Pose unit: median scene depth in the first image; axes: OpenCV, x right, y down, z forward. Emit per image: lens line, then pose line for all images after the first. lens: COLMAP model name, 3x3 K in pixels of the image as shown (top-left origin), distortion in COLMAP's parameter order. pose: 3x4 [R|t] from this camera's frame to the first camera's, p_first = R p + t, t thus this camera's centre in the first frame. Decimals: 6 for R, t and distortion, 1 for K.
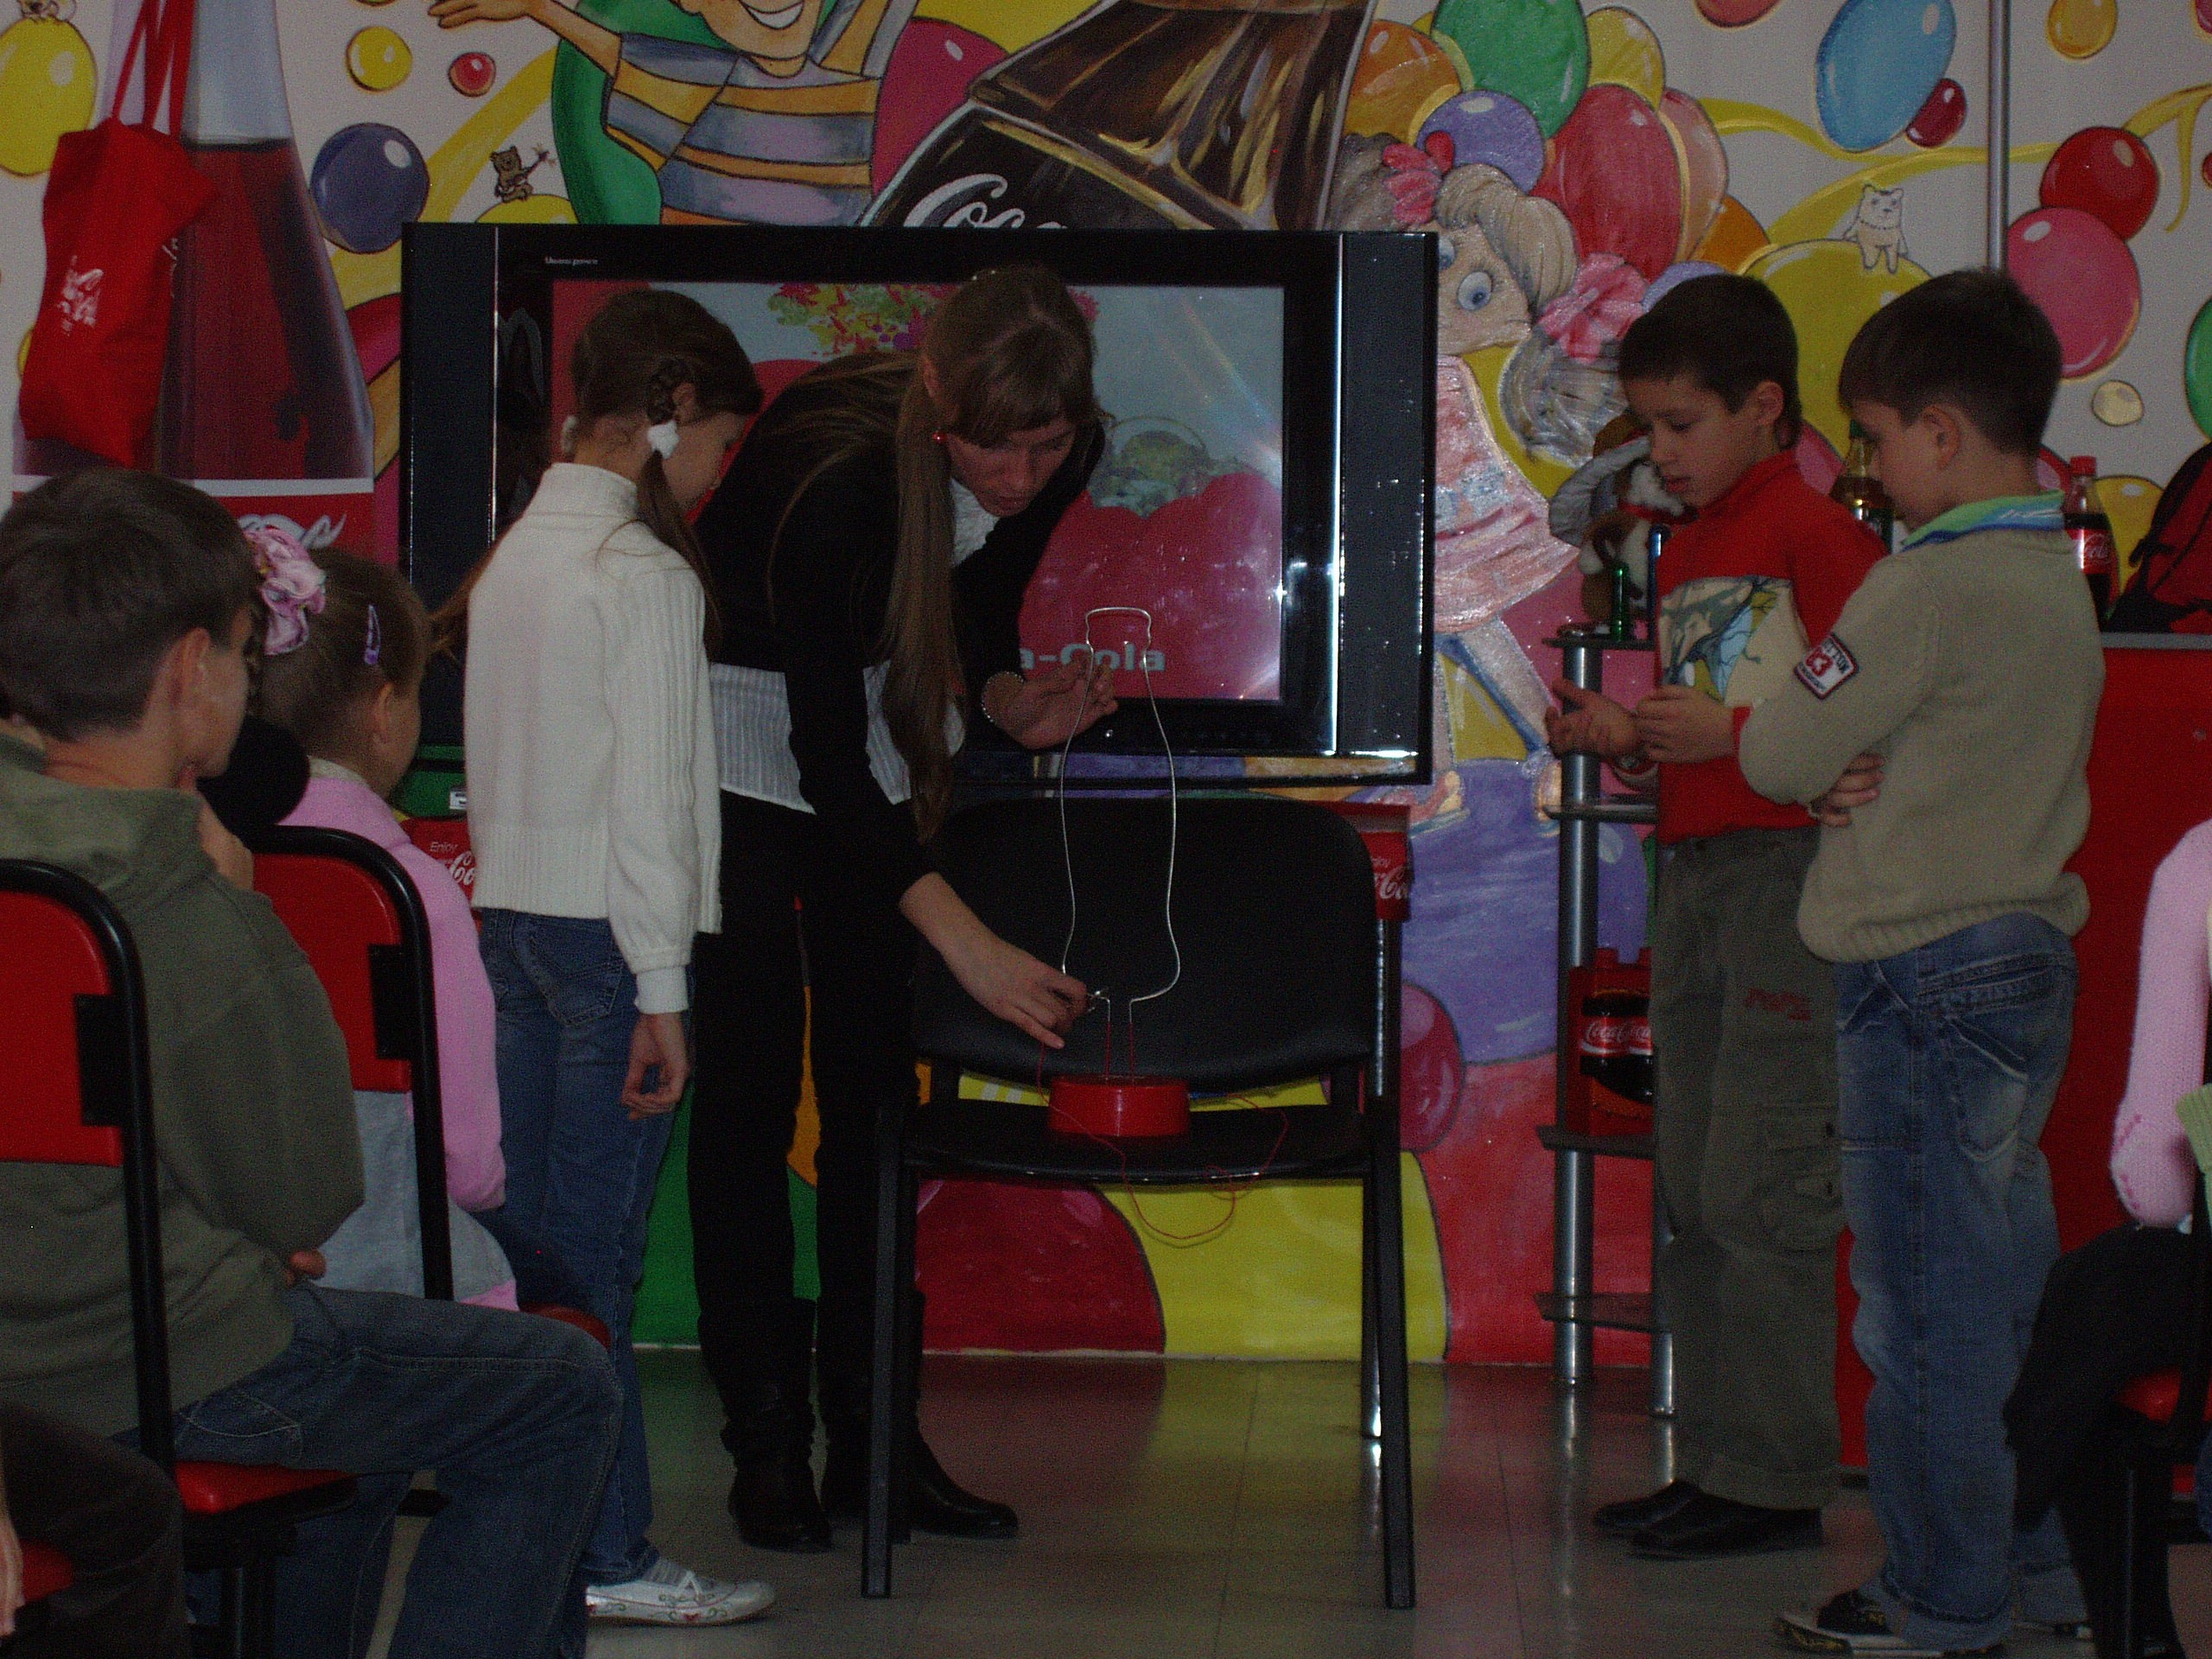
lens RADIAL K [[6905.9, 0, 1097.1], [0, 6905.9, 837.3], [0, 0, 1]] dist [-0.056114, 0.316097]
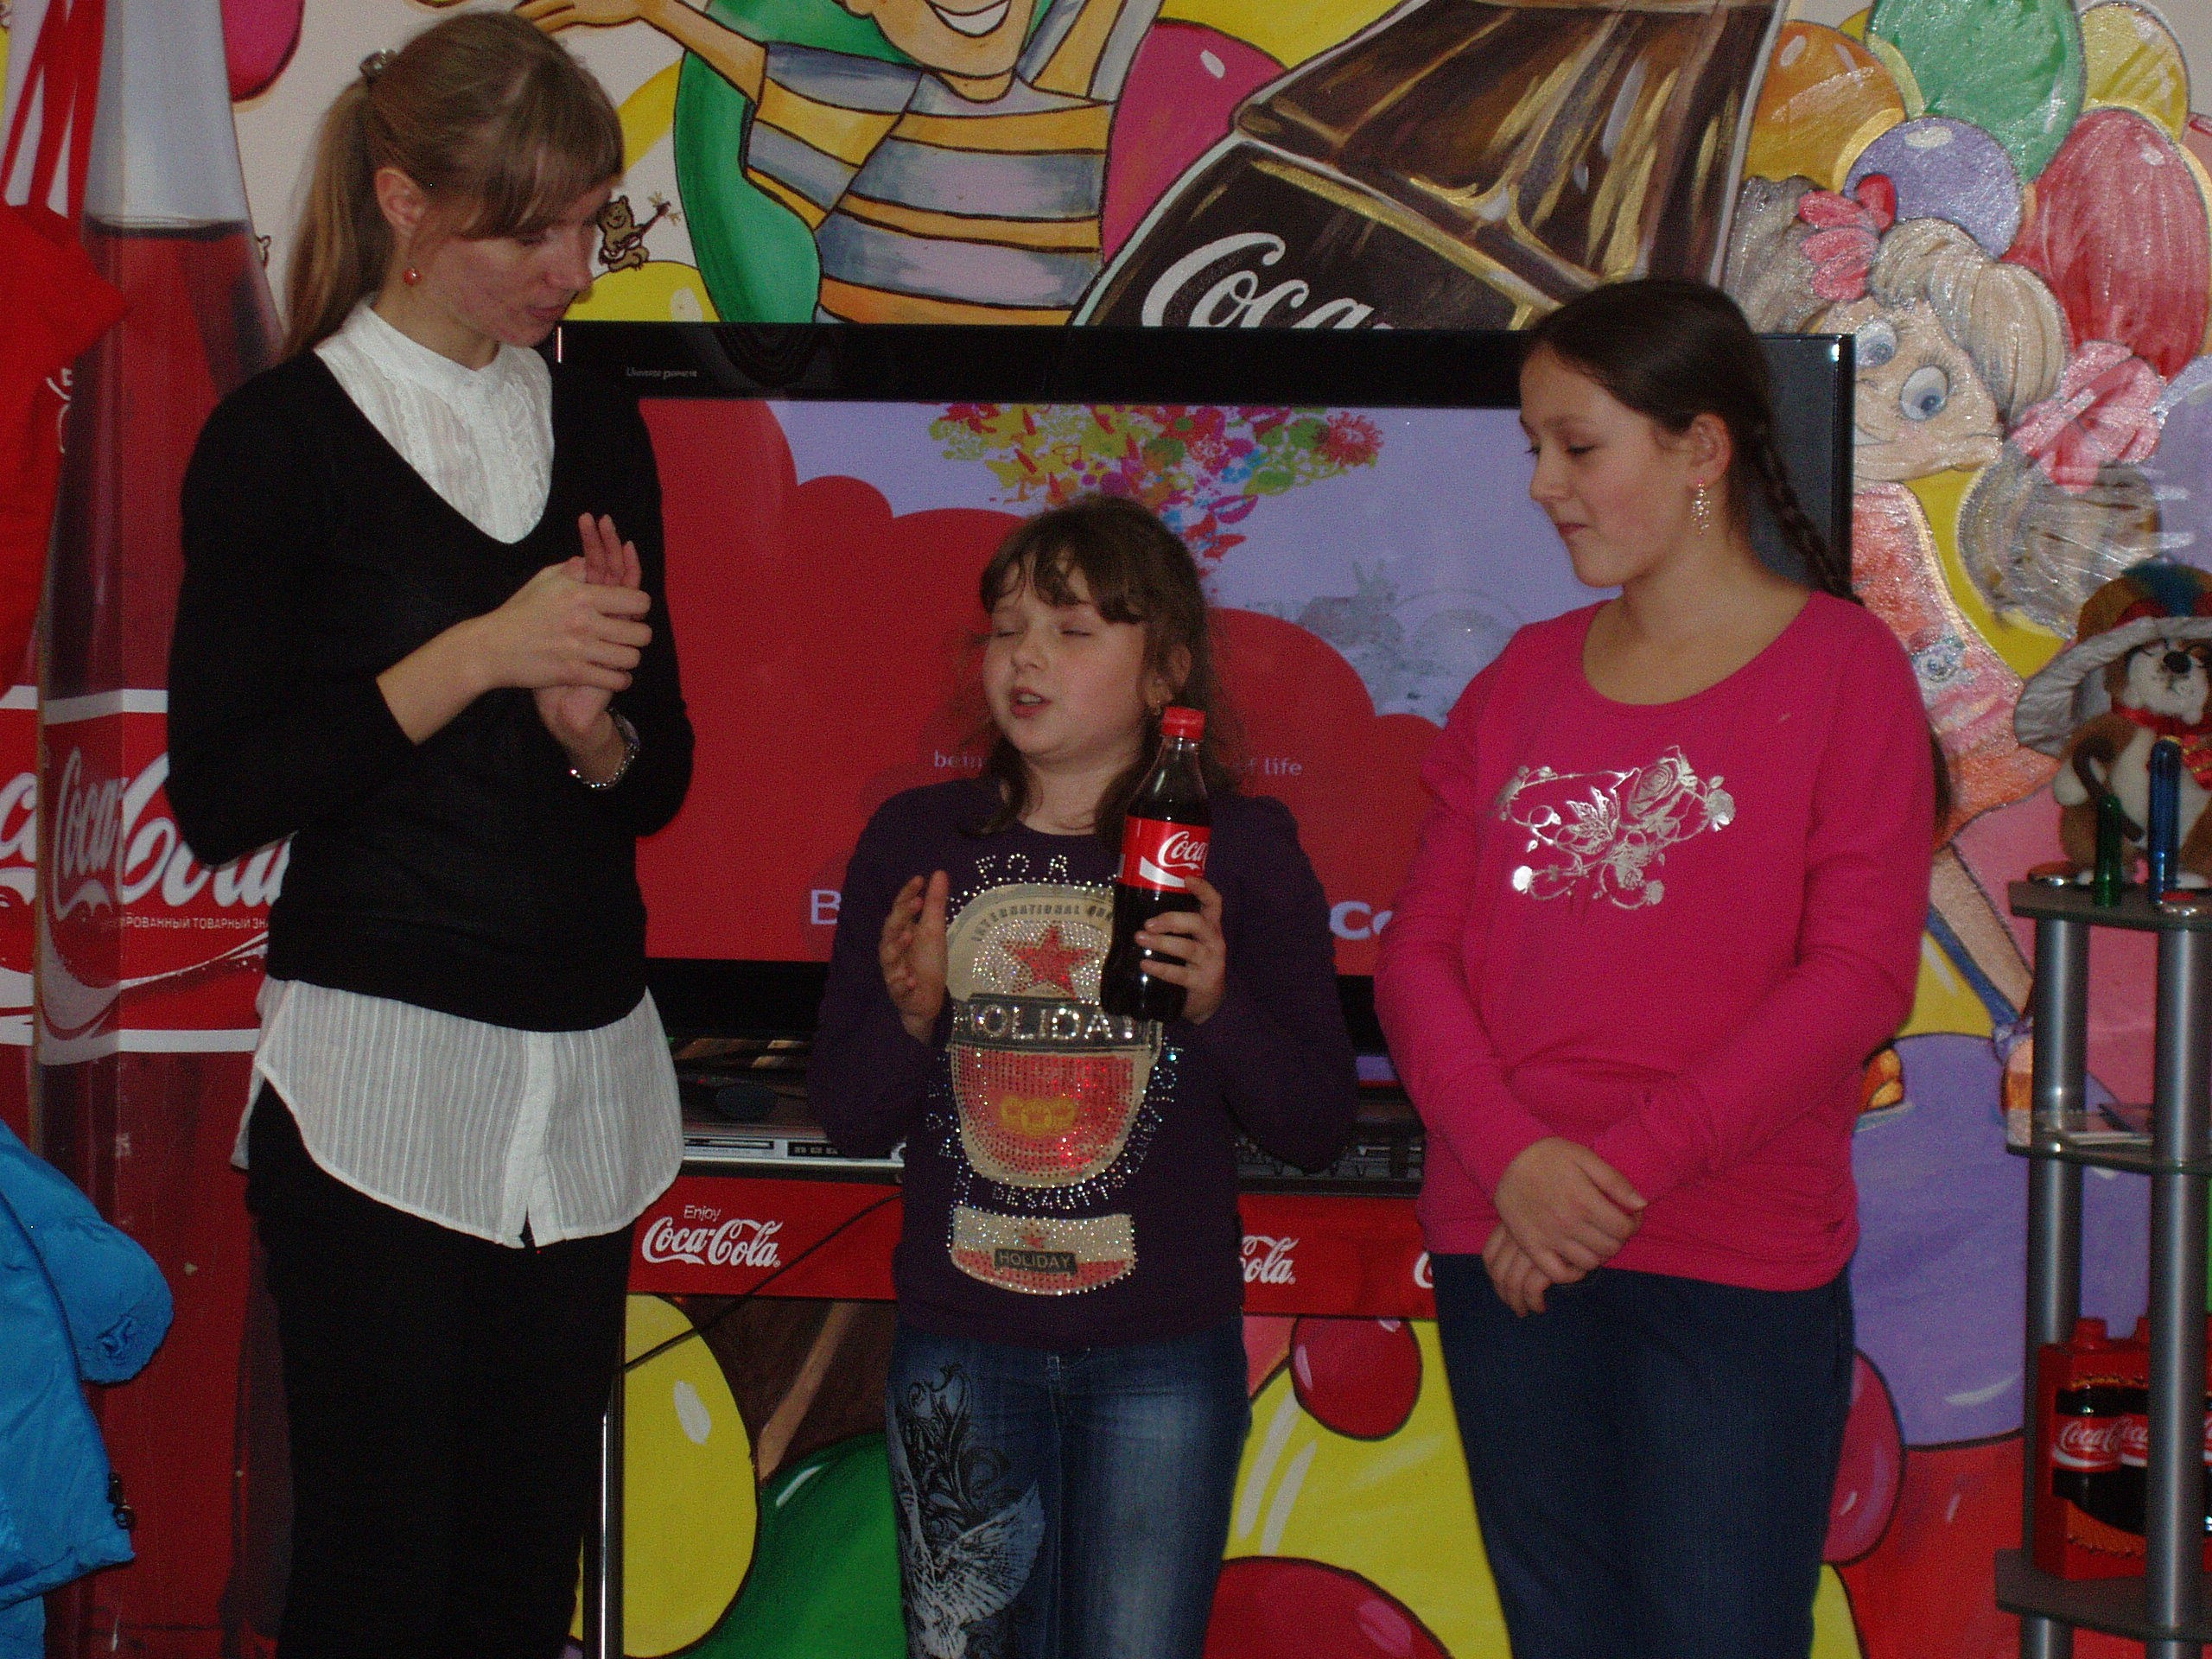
lens RADIAL K [[6905.9, 0, 1097.1], [0, 6905.9, 837.3], [0, 0, 1]] dist [-0.056114, 0.316097]
pose [[0.994578, 0.005954, -0.103818, 0.043814], [-0.002264, 0.999363, 0.035622, -0.058083], [0.103964, -0.035194, 0.993958, 0.266541]]
